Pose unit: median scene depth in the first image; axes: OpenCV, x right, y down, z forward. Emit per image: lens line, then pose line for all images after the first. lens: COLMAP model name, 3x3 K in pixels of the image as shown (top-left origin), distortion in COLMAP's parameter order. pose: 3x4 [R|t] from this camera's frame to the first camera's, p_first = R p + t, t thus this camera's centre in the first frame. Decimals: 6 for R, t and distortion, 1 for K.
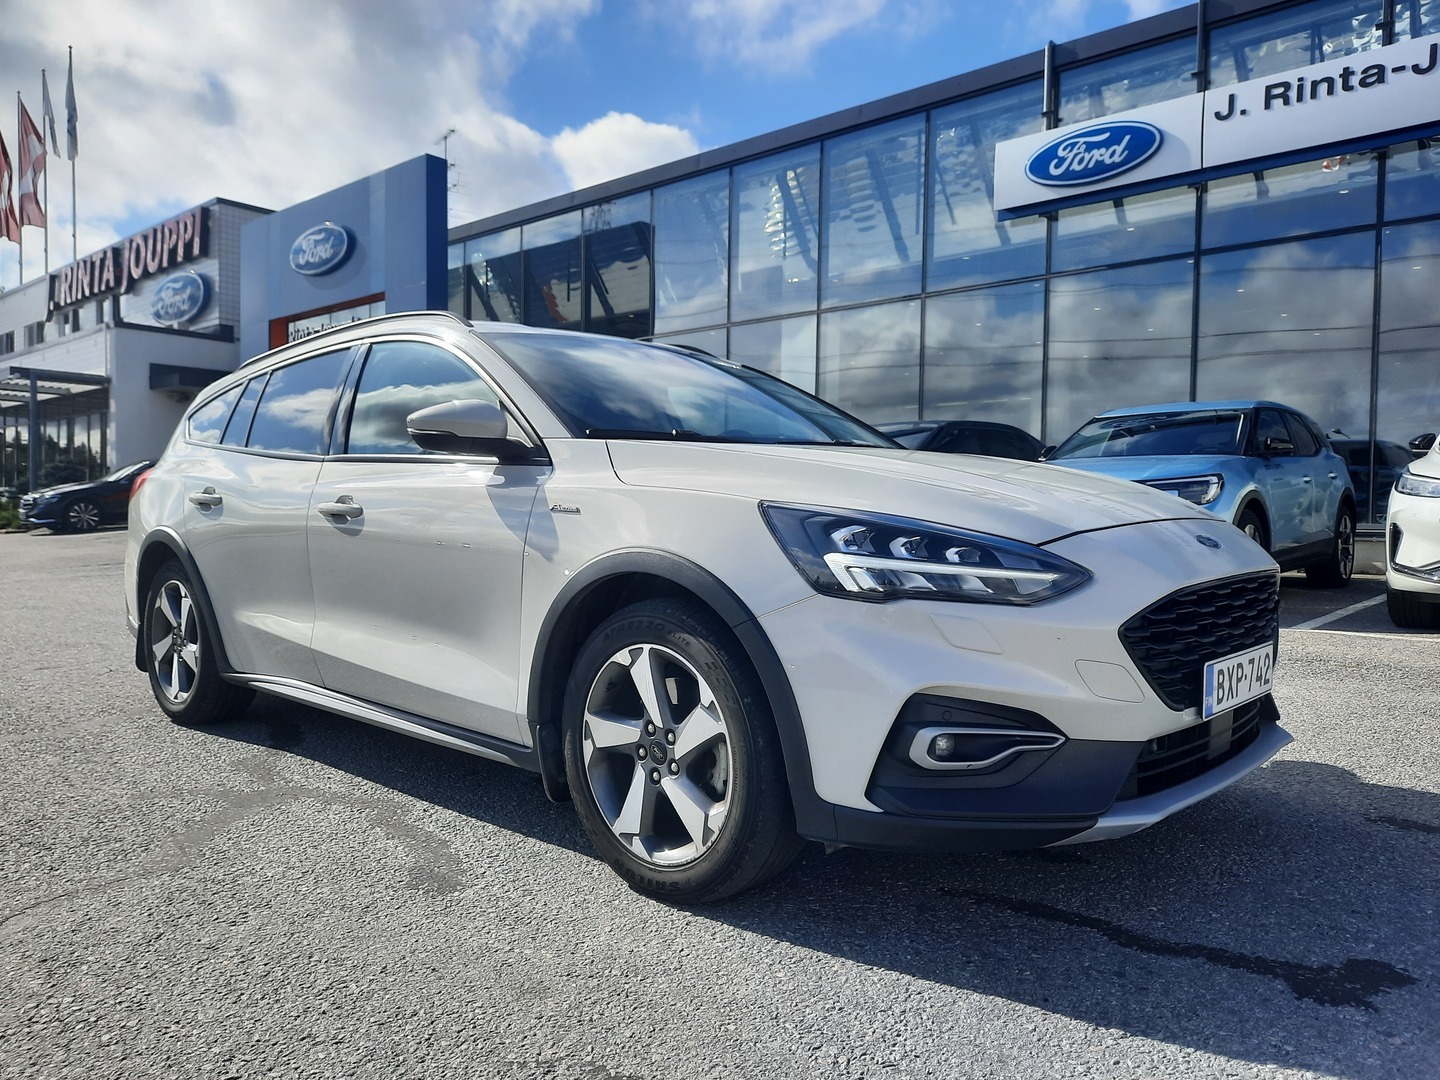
lens RADIAL K [[1079.4, 0, 710.8], [0, 1079.4, 541.2], [0, 0, 1]] dist [0.019856, -0.000186]
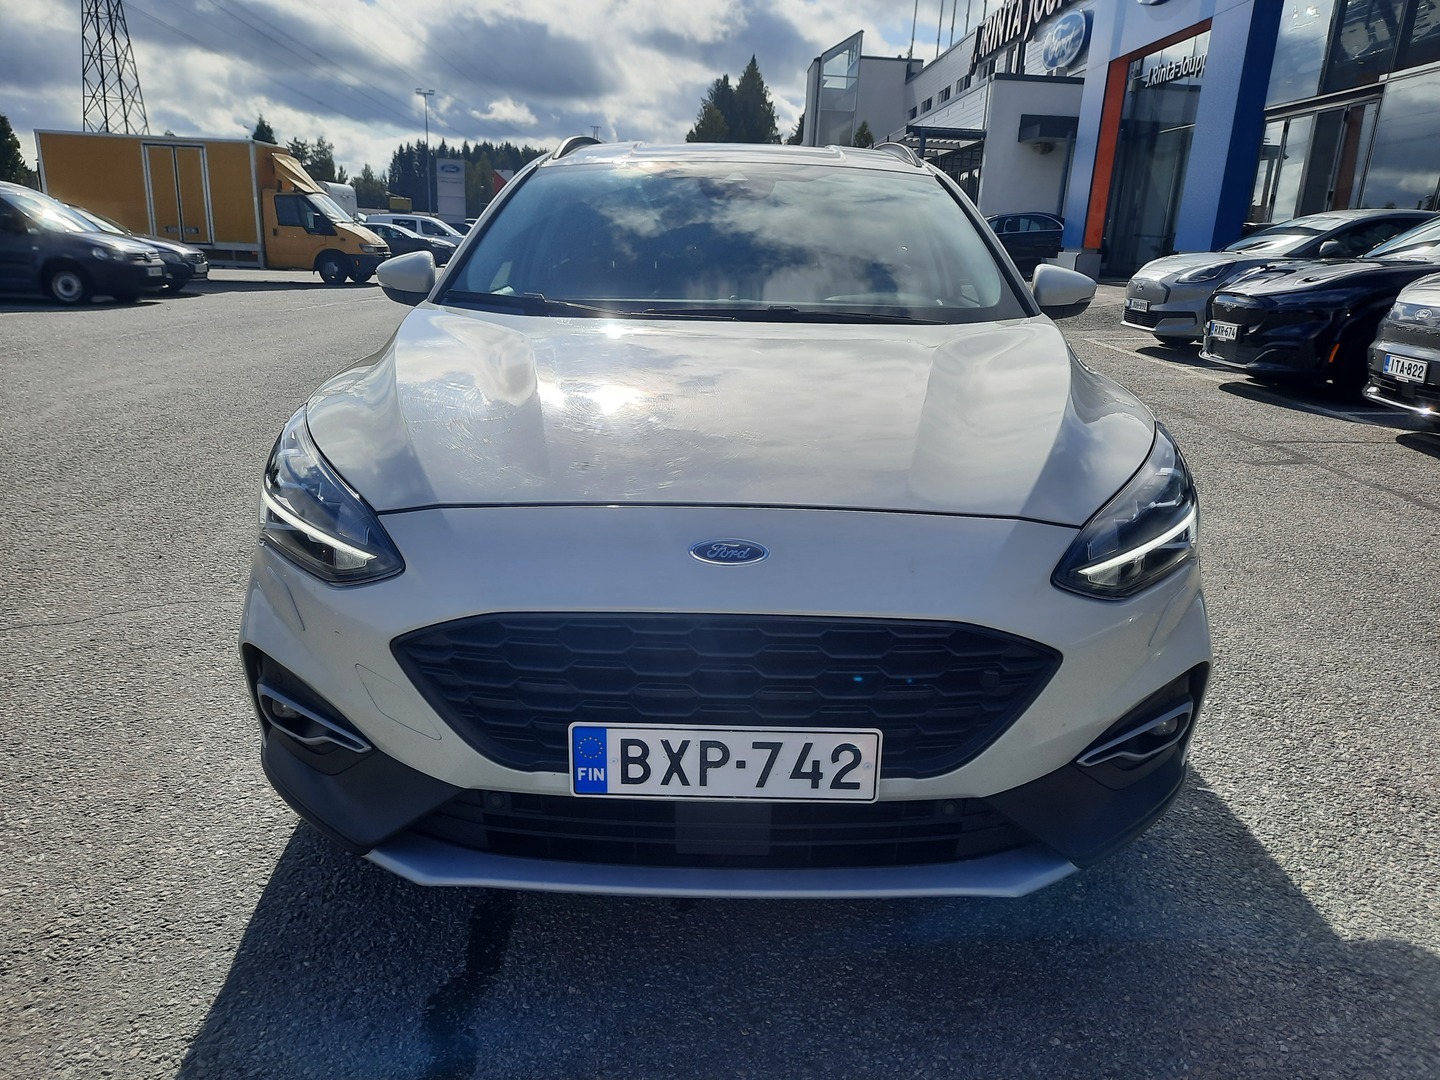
lens RADIAL K [[1079.4, 0, 710.8], [0, 1079.4, 541.2], [0, 0, 1]] dist [0.019856, -0.000186]
pose [[0.678662, 0.225007, -0.699135, 0.201190], [-0.060547, 0.965815, 0.252061, -0.037610], [0.731950, -0.128734, 0.669086, 0.125525]]
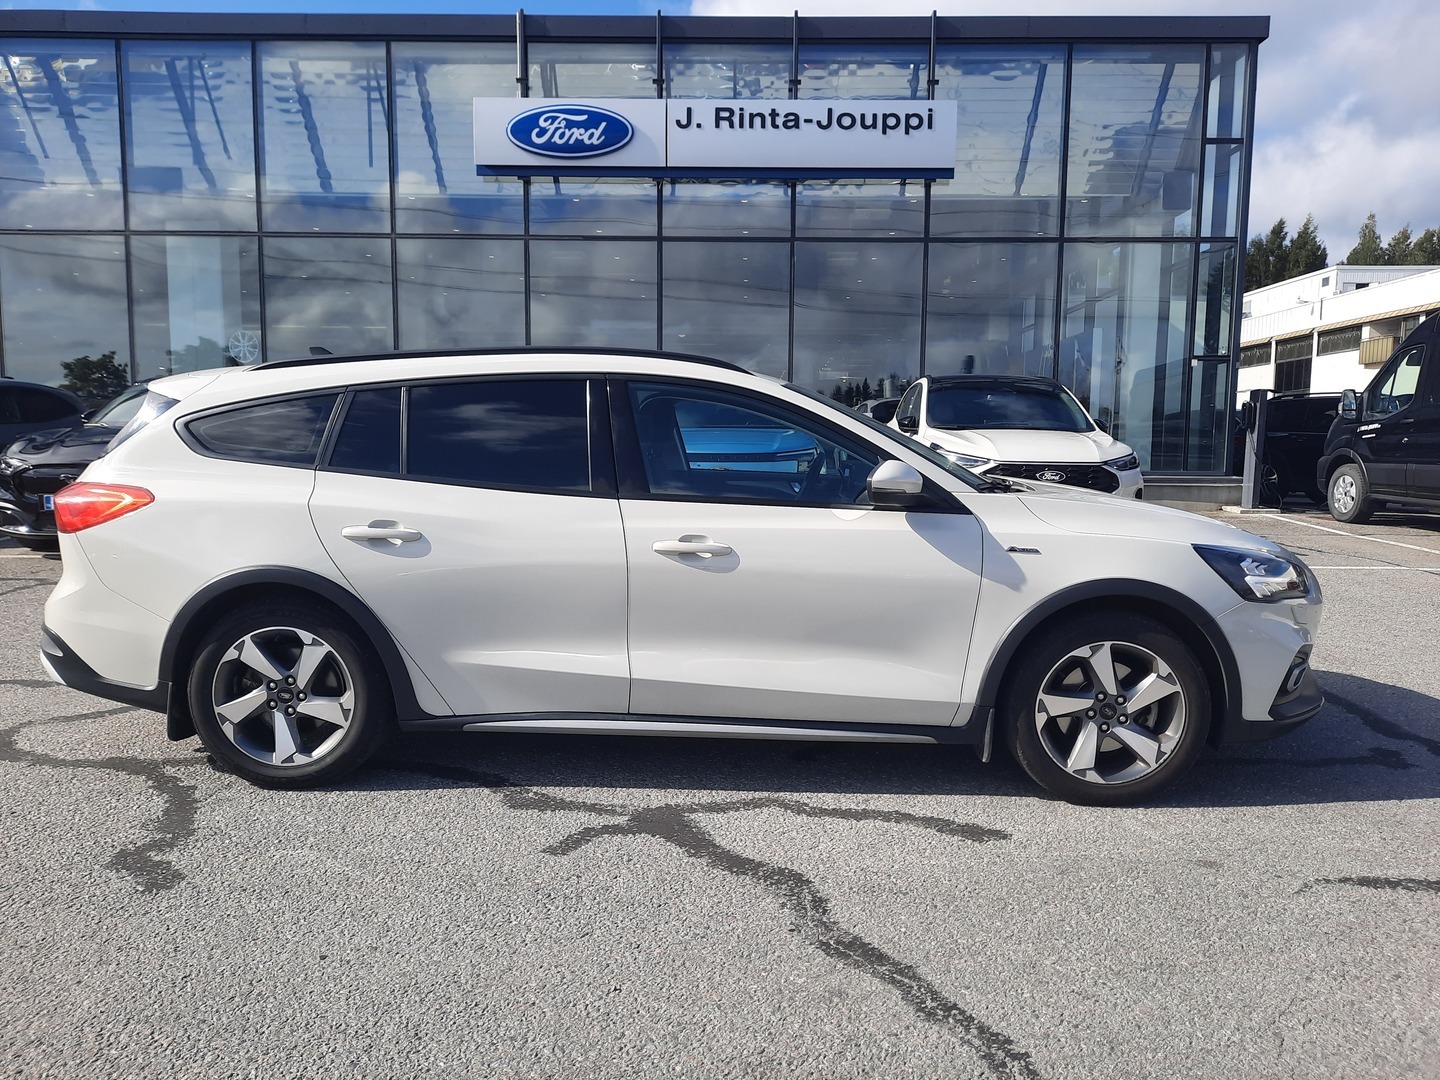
lens RADIAL K [[1085.2, 0, 720.5], [0, 1085.2, 570.7], [0, 0, 1]] dist [-0.004170, -0.004852]
pose [[0.751533, -0.082212, 0.654552, -0.325657], [0.012994, 0.993857, 0.109910, -0.039180], [-0.659567, -0.074096, 0.747985, 0.056205]]
